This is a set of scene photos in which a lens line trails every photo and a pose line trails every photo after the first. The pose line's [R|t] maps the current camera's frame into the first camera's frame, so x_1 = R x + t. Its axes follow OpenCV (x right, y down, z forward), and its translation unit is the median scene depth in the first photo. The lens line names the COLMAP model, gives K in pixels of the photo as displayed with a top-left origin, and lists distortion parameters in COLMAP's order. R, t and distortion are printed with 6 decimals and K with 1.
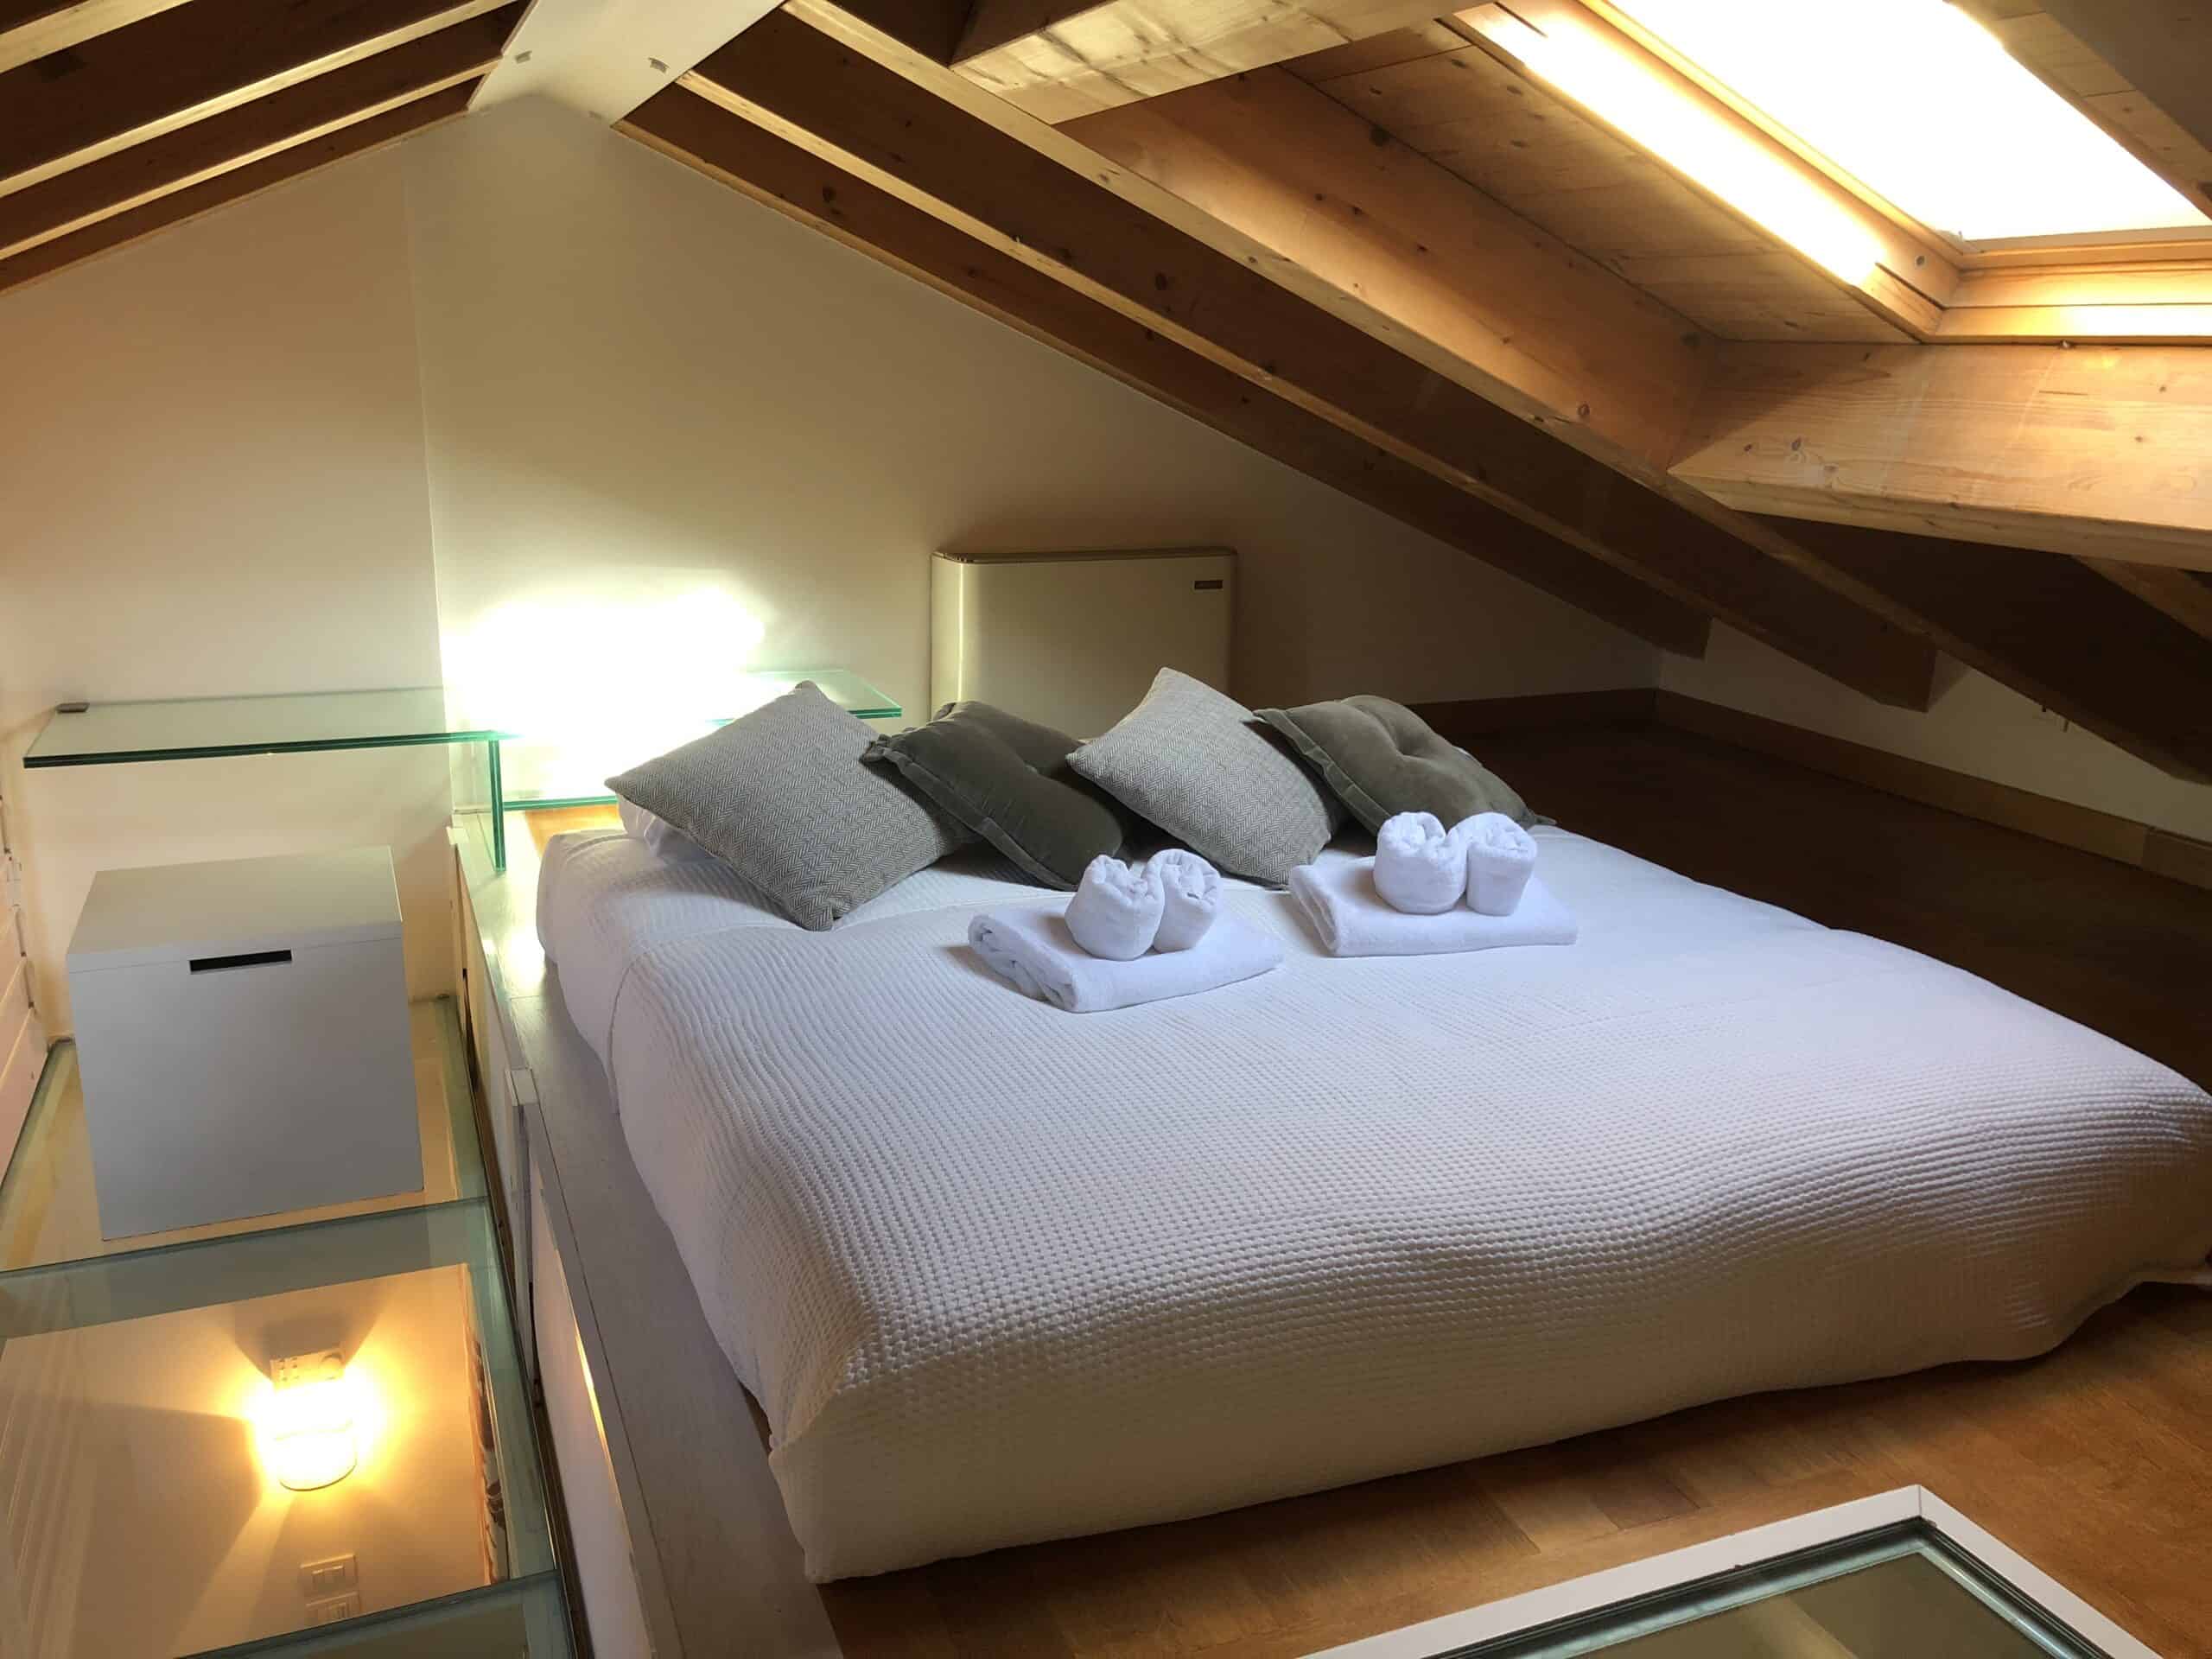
lens RADIAL K [[1835.8, 0, 1105.6], [0, 1835.8, 834.6], [0, 0, 1]] dist [0.035434, -0.032294]
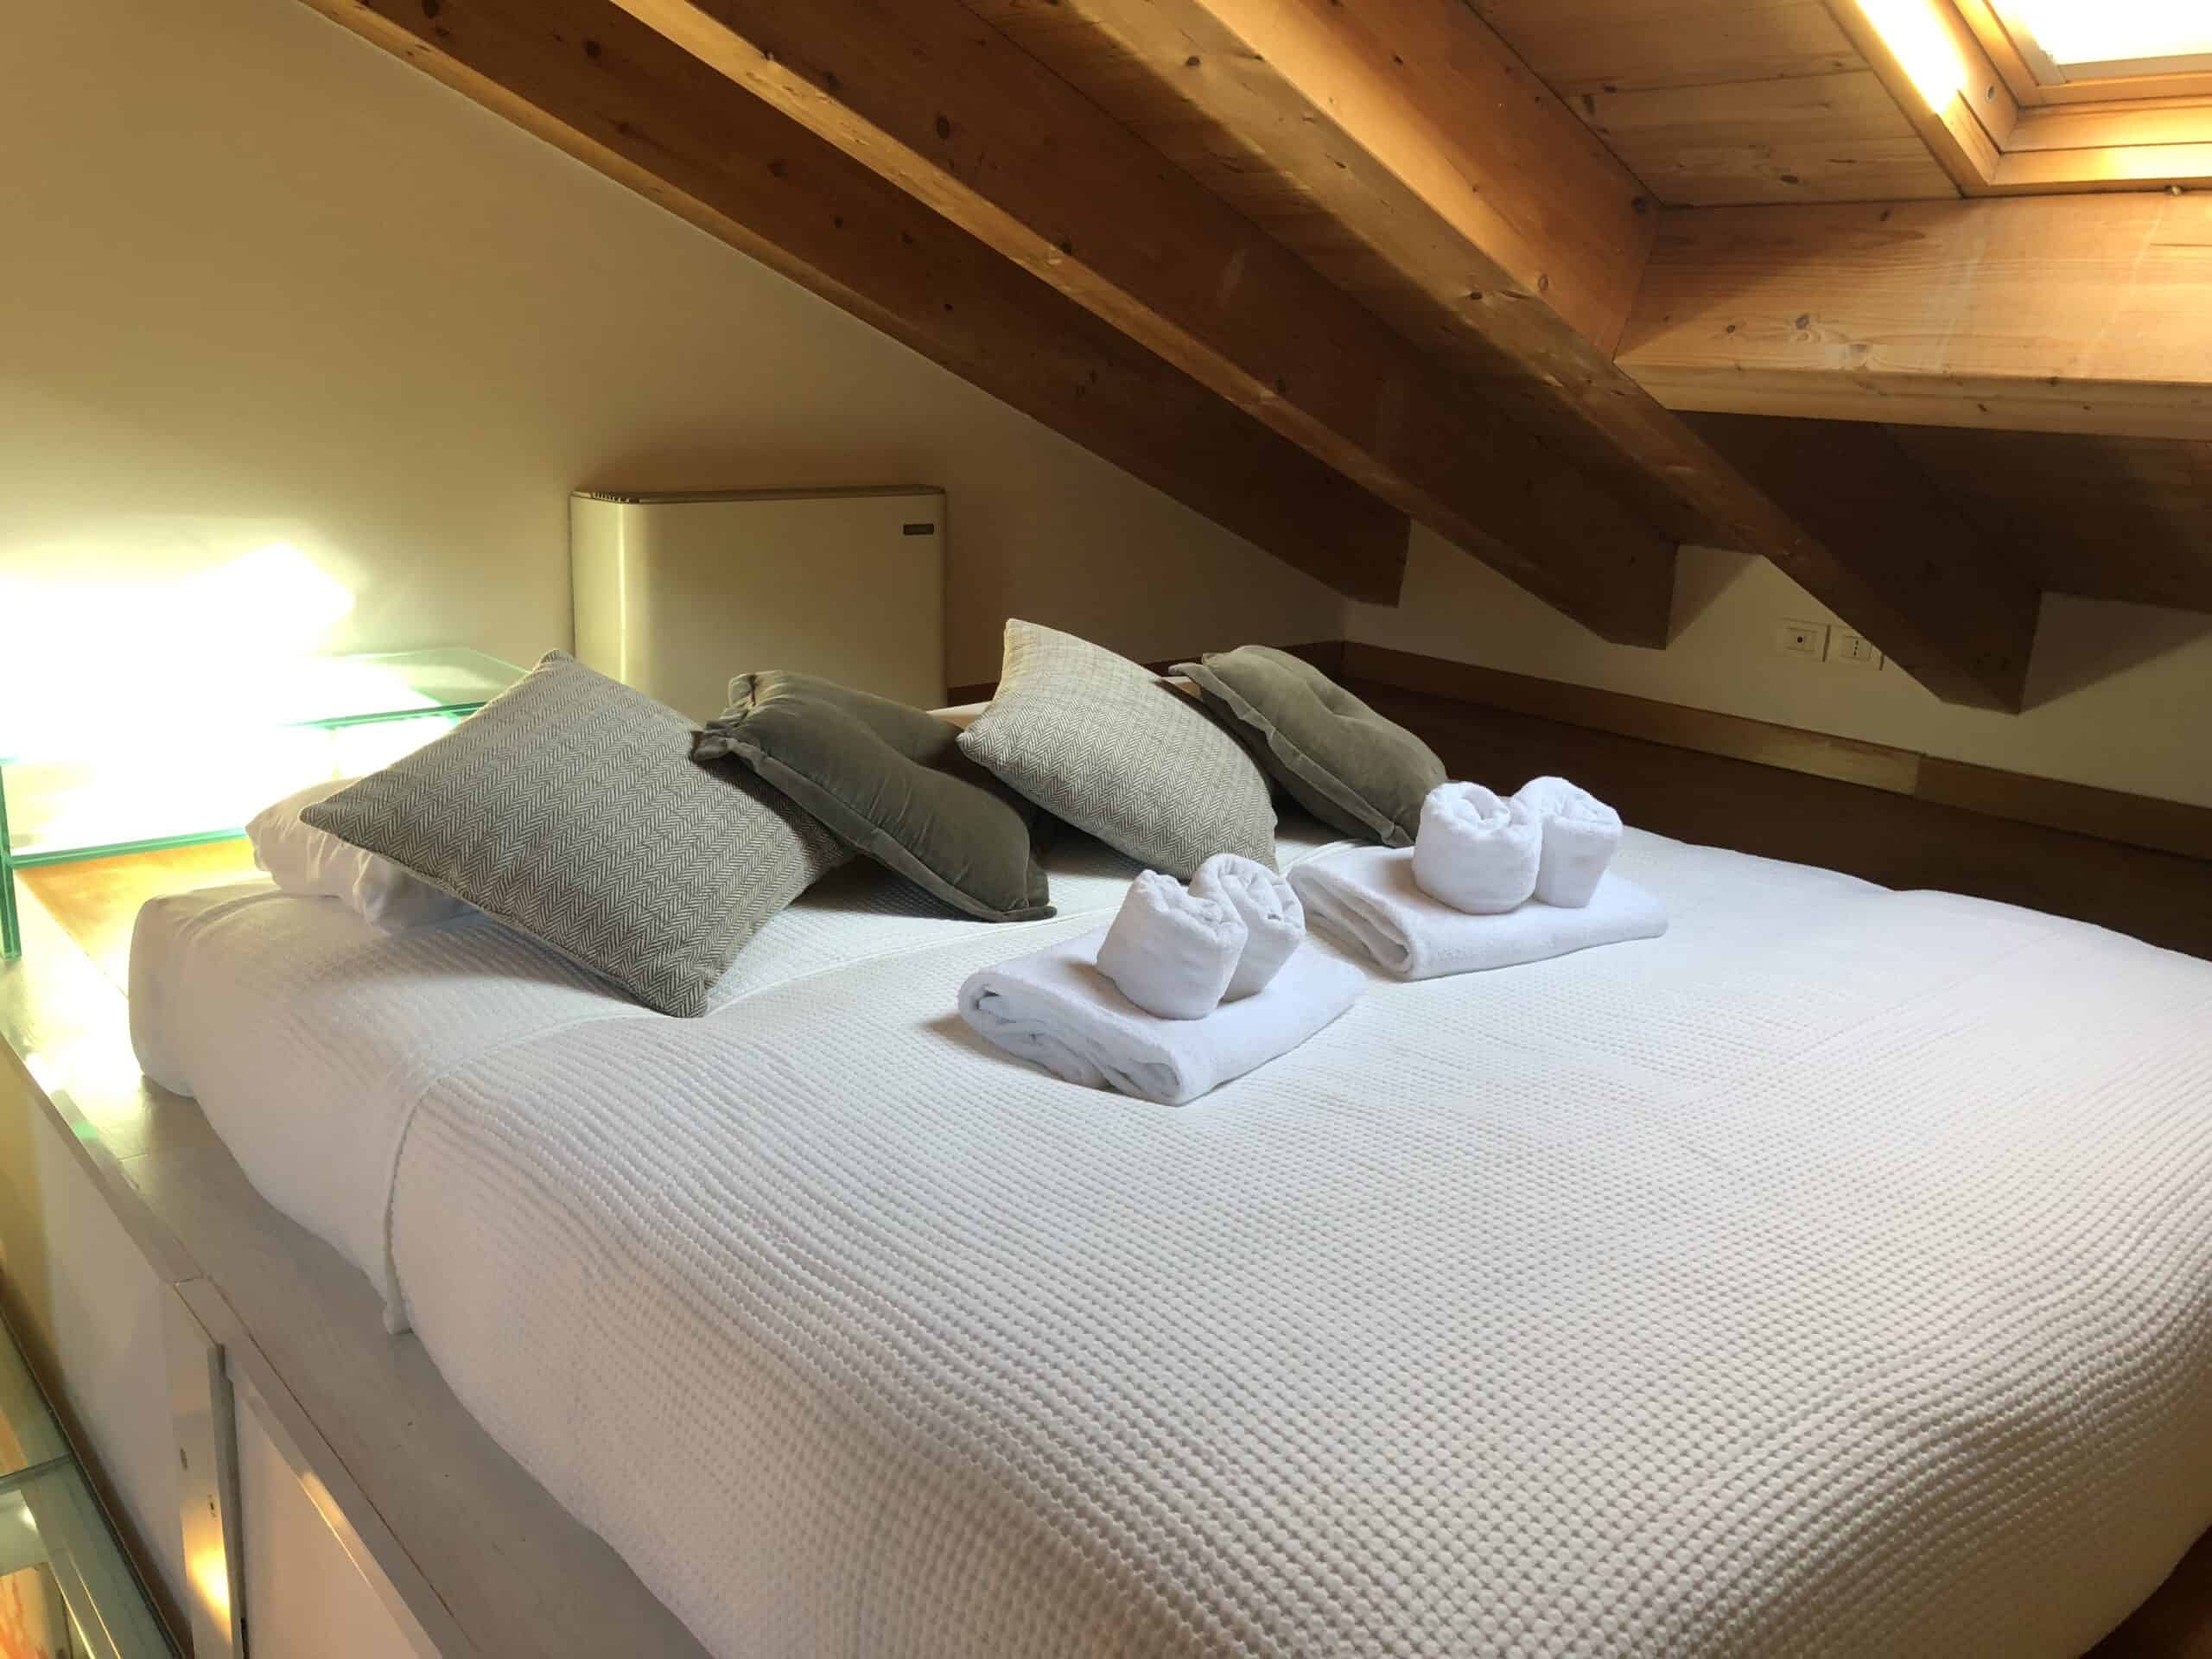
lens RADIAL K [[1835.8, 0, 1121.2], [0, 1835.8, 815.7], [0, 0, 1]] dist [0.035434, -0.032294]
pose [[0.947555, -0.068209, 0.312229, -0.204992], [0.068397, 0.997604, 0.010363, -0.015736], [-0.312188, 0.011536, 0.949950, 0.301857]]
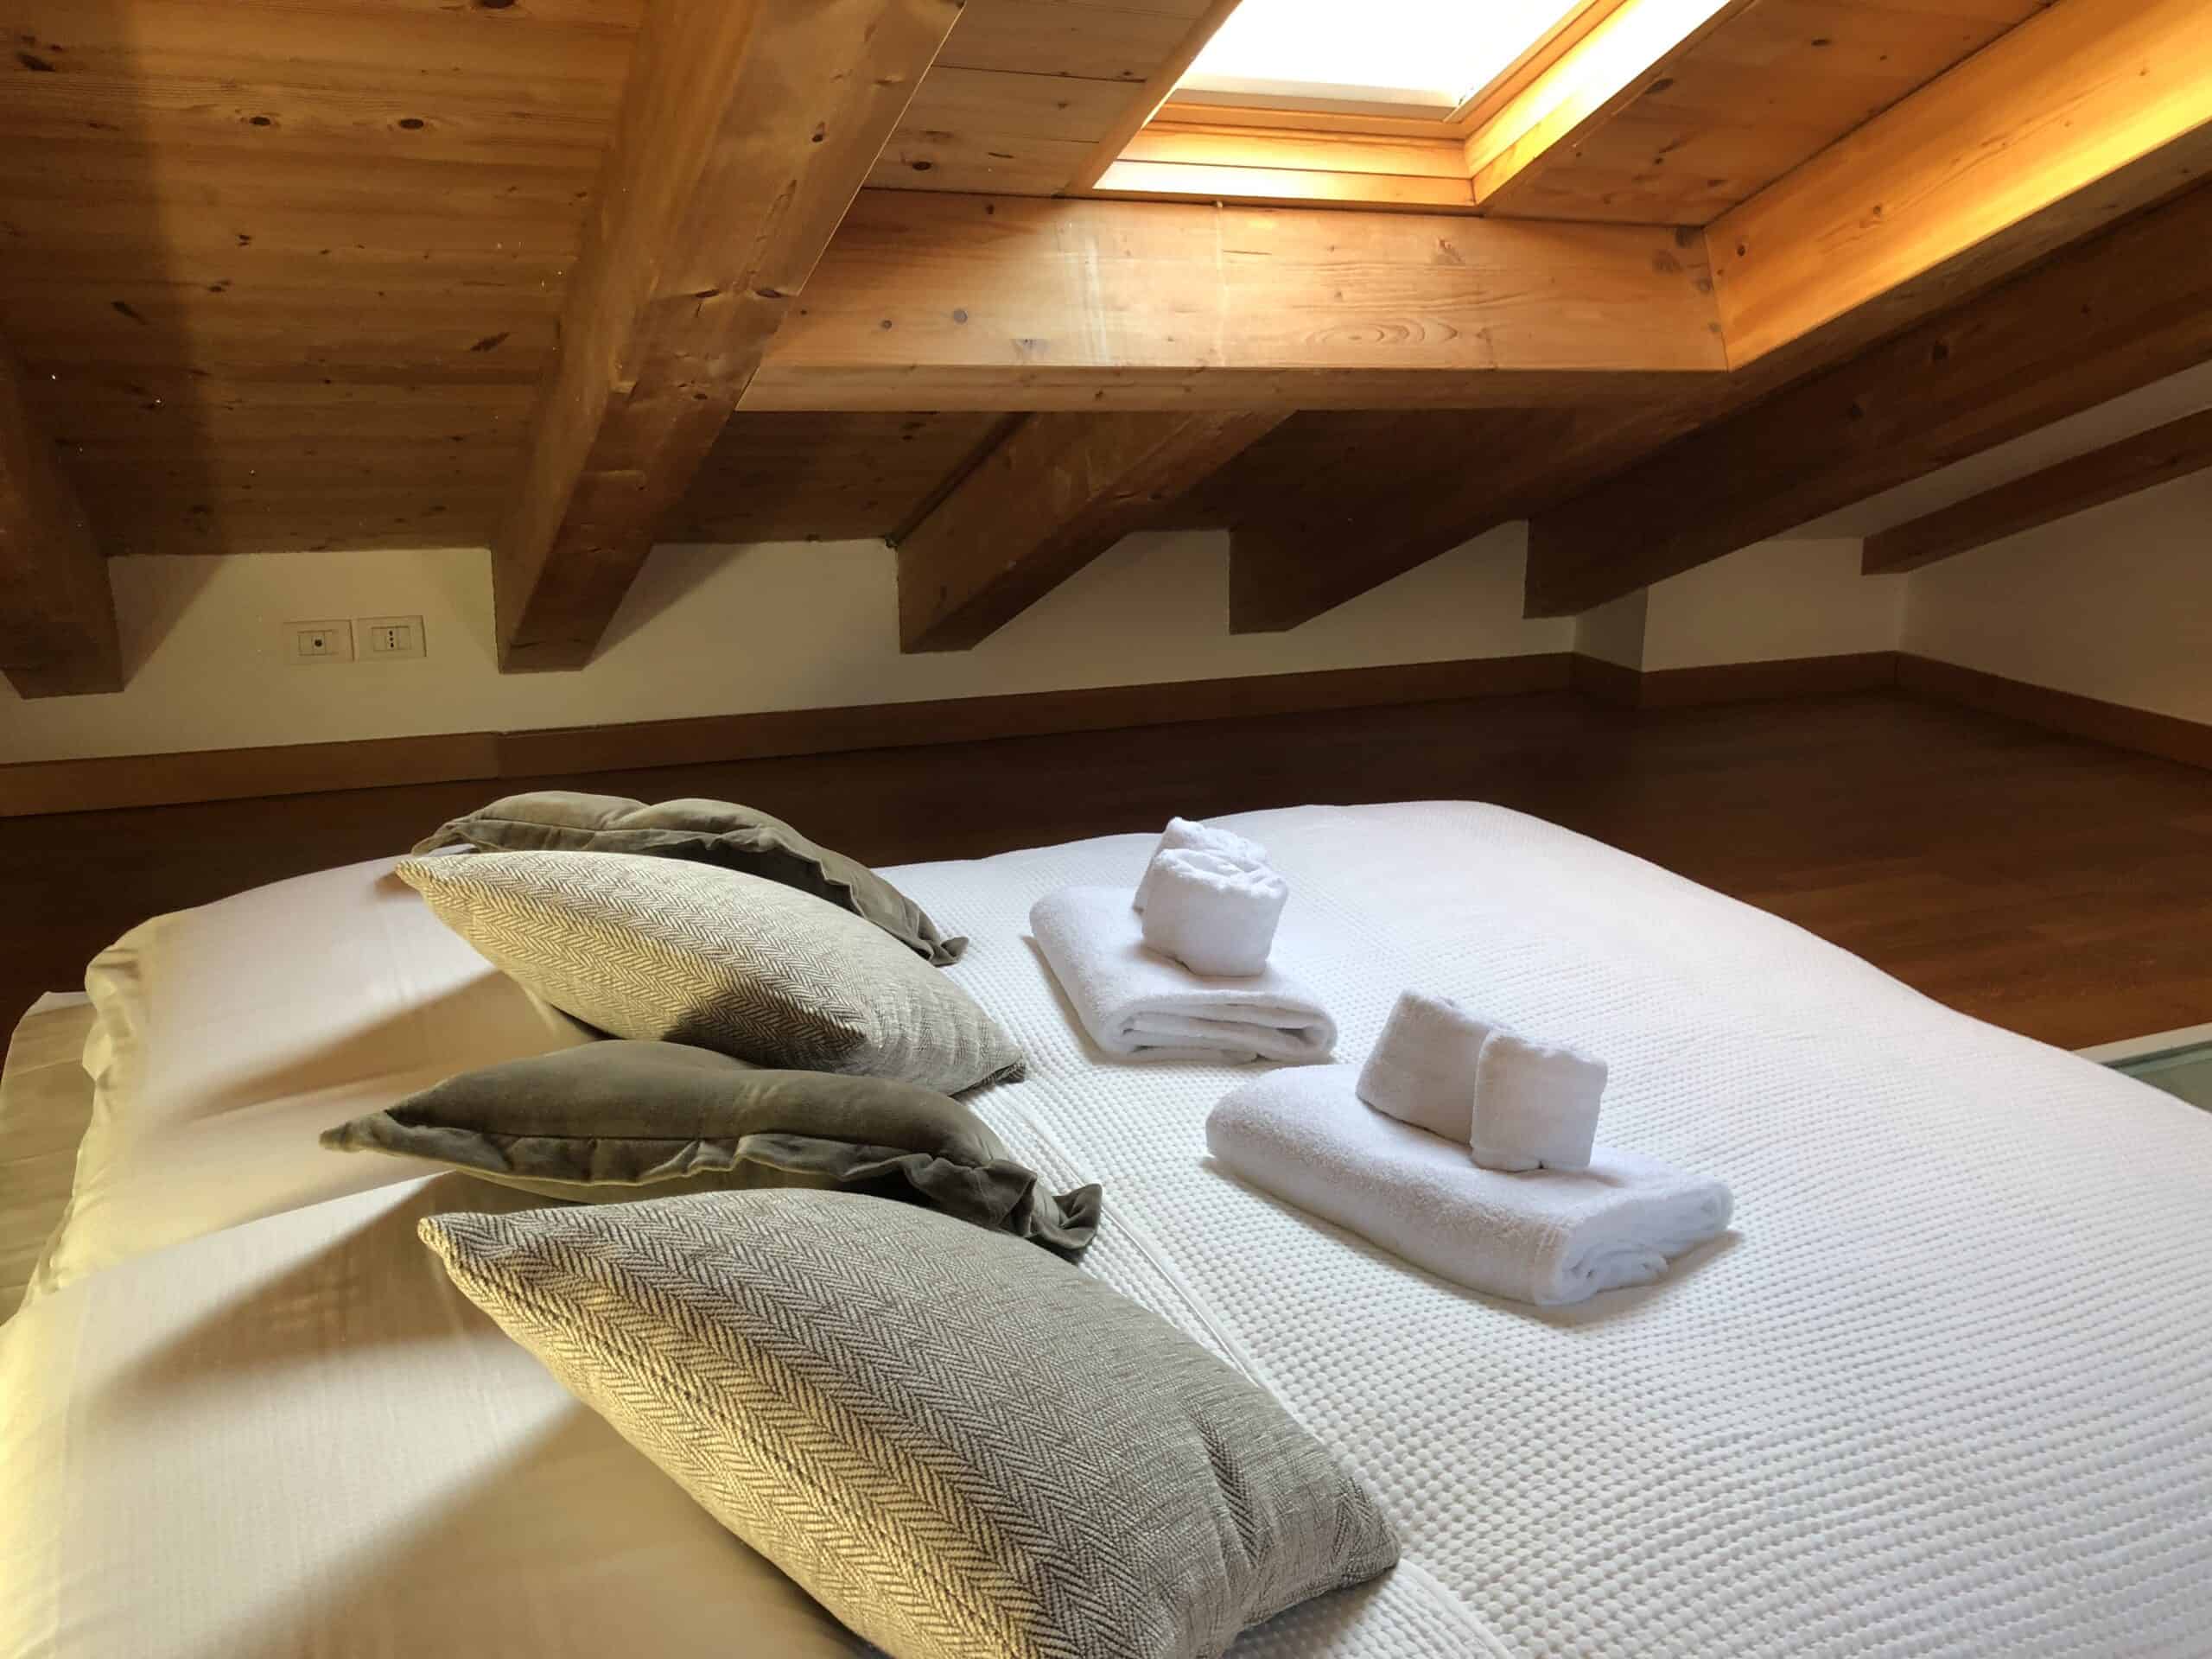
lens RADIAL K [[1835.8, 0, 1115.8], [0, 1835.8, 830.2], [0, 0, 1]] dist [0.035434, -0.032294]
pose [[-0.060671, -0.302967, 0.951068, -0.491367], [0.235299, 0.921629, 0.308600, -0.241768], [-0.970028, 0.242508, 0.015371, 0.994008]]
